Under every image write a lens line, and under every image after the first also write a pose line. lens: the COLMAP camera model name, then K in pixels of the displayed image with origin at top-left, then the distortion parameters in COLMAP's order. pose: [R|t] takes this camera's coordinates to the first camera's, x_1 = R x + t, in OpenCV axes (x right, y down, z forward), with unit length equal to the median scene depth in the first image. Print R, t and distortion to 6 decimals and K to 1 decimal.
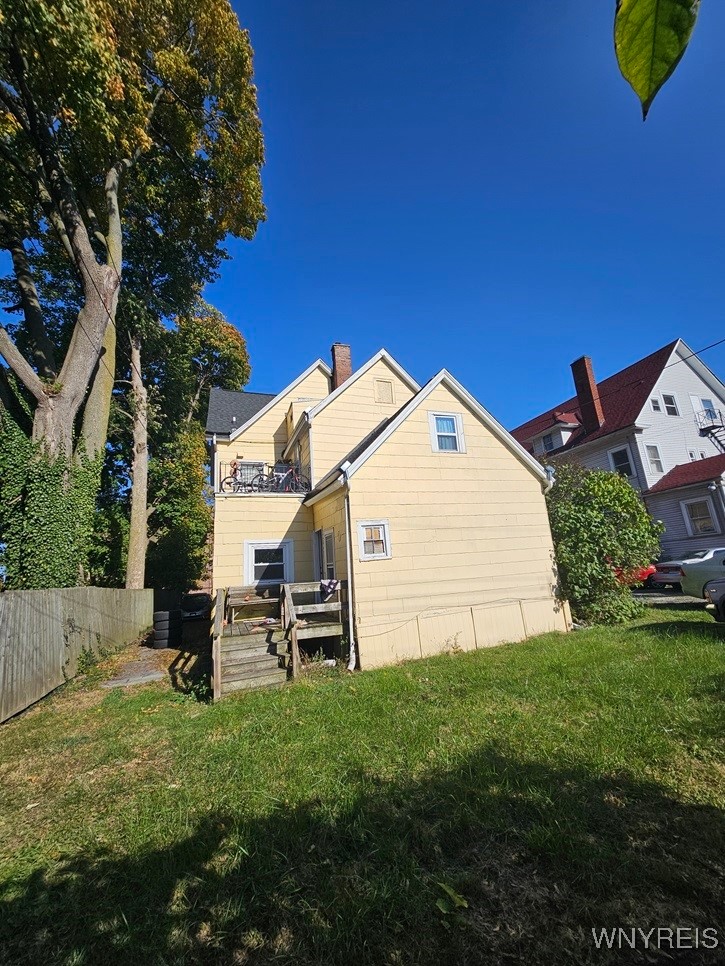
lens RADIAL K [[399.8, 0, 362.5], [0, 399.8, 483.0], [0, 0, 1]] dist [0.001168, 0.000198]
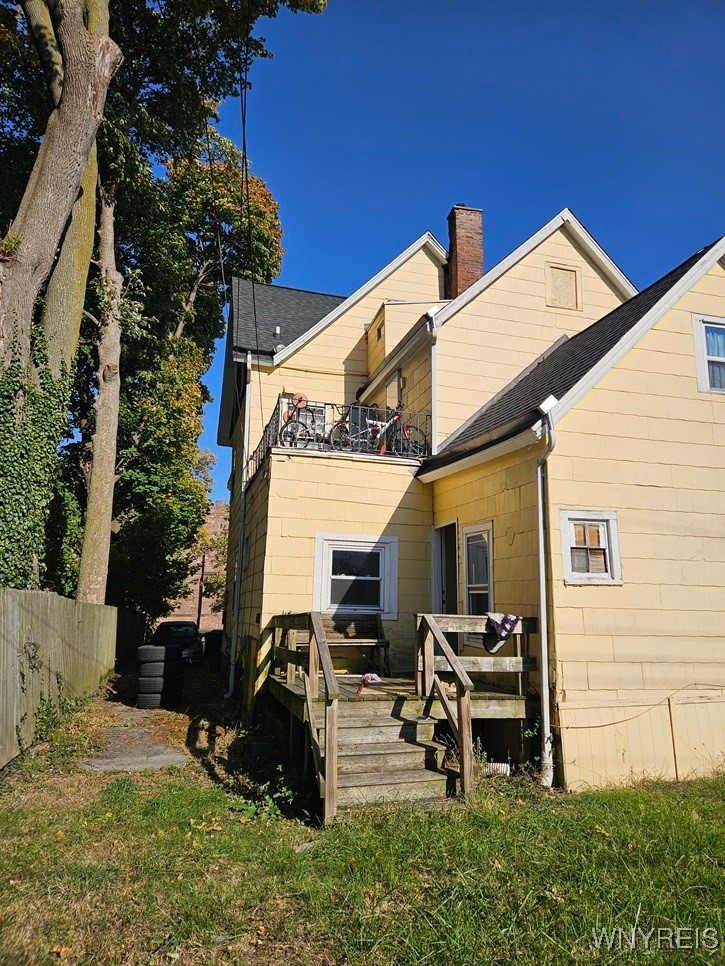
lens RADIAL K [[647.6, 0, 362.5], [0, 647.6, 483.0], [0, 0, 1]] dist [0.090450, -0.092410]
pose [[0.994331, 0.070346, -0.079728, -0.162885], [-0.068158, 0.997228, 0.029840, 0.040406], [0.081606, -0.024237, 0.996370, 0.085867]]
